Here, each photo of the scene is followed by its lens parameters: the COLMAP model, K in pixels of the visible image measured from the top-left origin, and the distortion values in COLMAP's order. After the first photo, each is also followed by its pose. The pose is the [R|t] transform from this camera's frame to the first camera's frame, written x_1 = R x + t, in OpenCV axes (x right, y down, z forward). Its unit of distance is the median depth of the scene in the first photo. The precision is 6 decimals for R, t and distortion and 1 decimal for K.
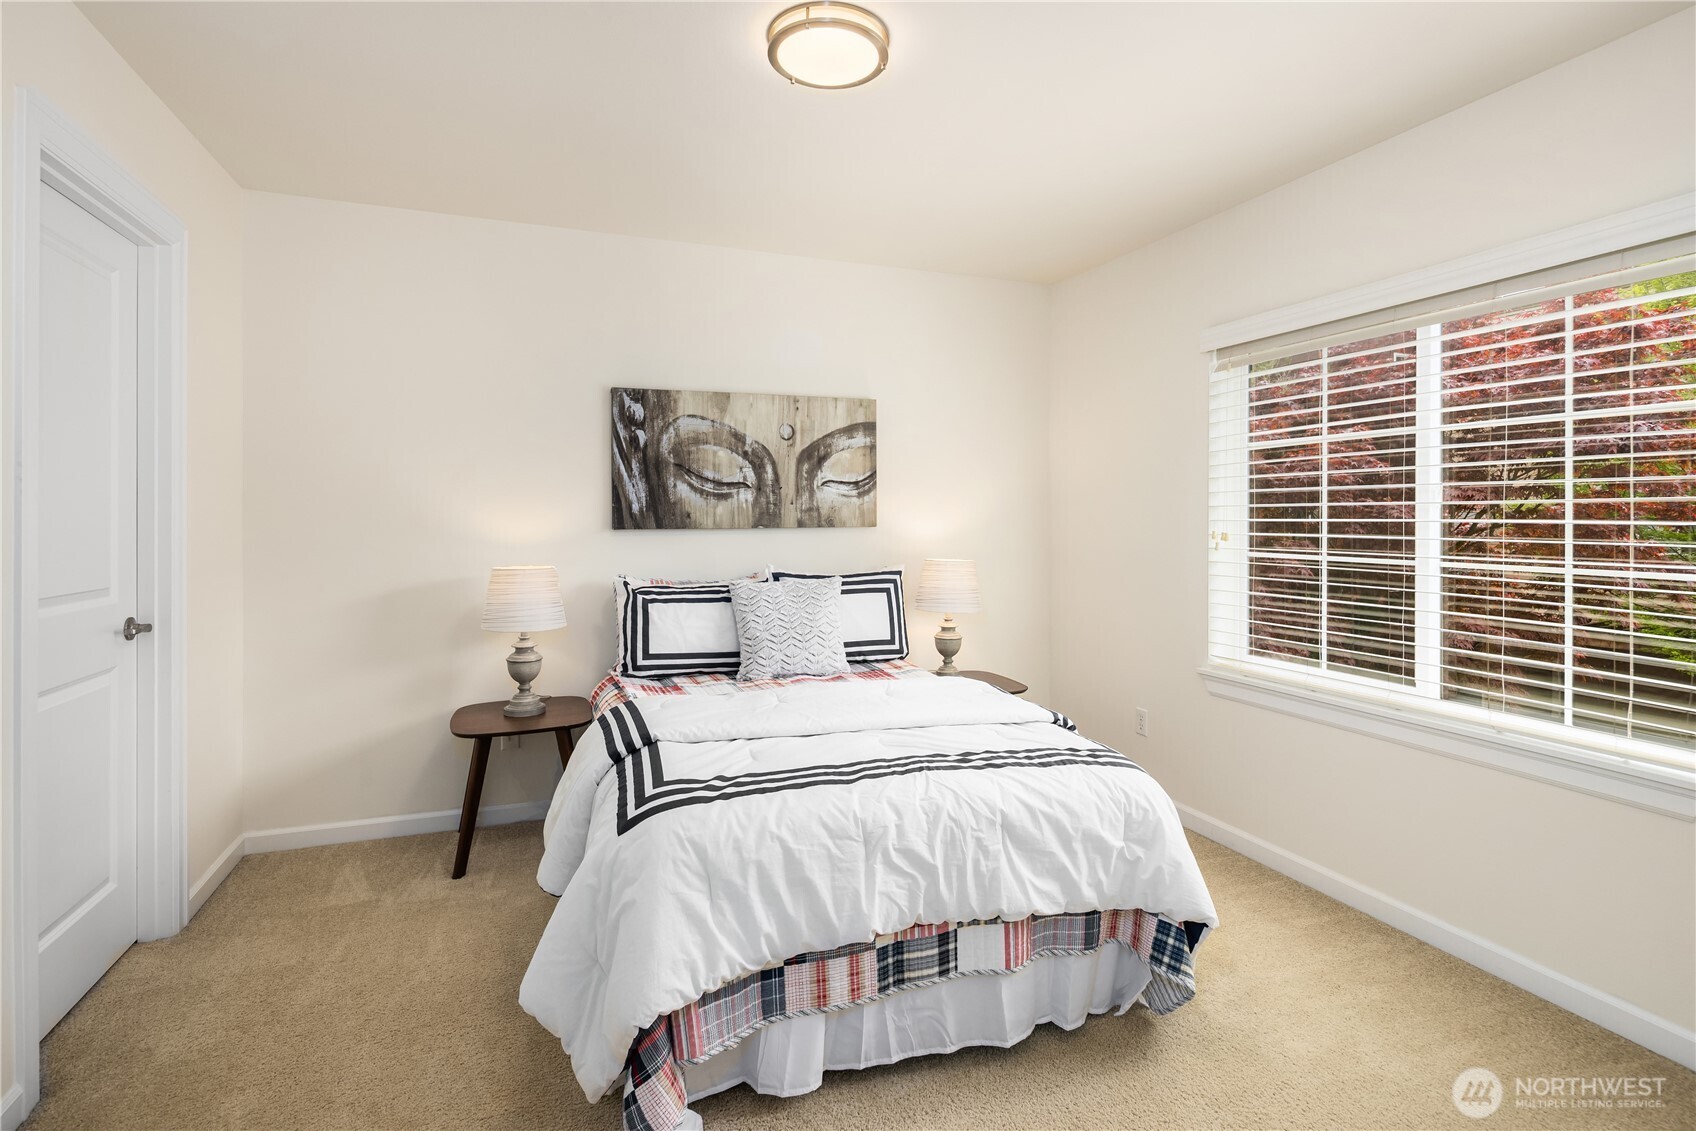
lens RADIAL K [[826.3, 0, 864.8], [0, 826.3, 508.5], [0, 0, 1]] dist [0.002054, -0.000378]
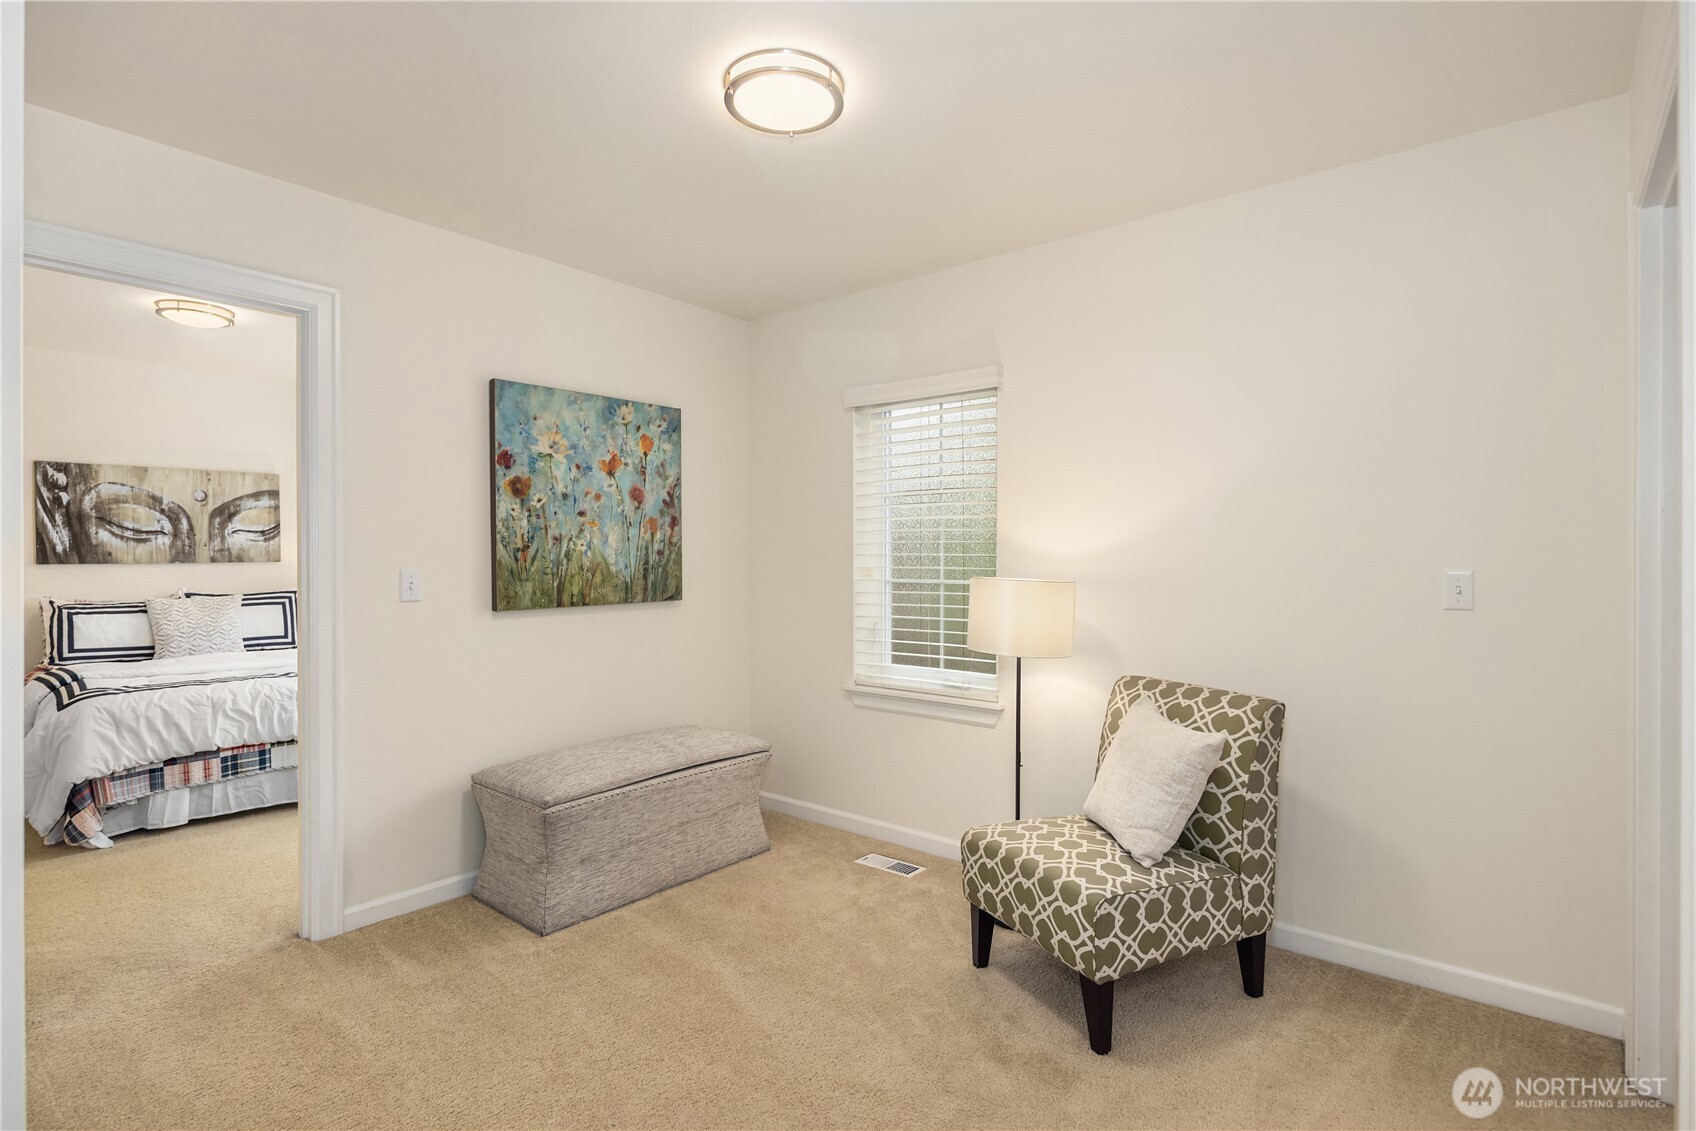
lens RADIAL K [[823.1, 0, 851.7], [0, 823.1, 560.8], [0, 0, 1]] dist [0.002420, -0.000682]
pose [[0.873278, -0.003686, 0.487209, 0.208347], [-0.004577, 0.999865, 0.015769, -0.008155], [-0.487201, -0.016001, 0.873143, -0.851120]]
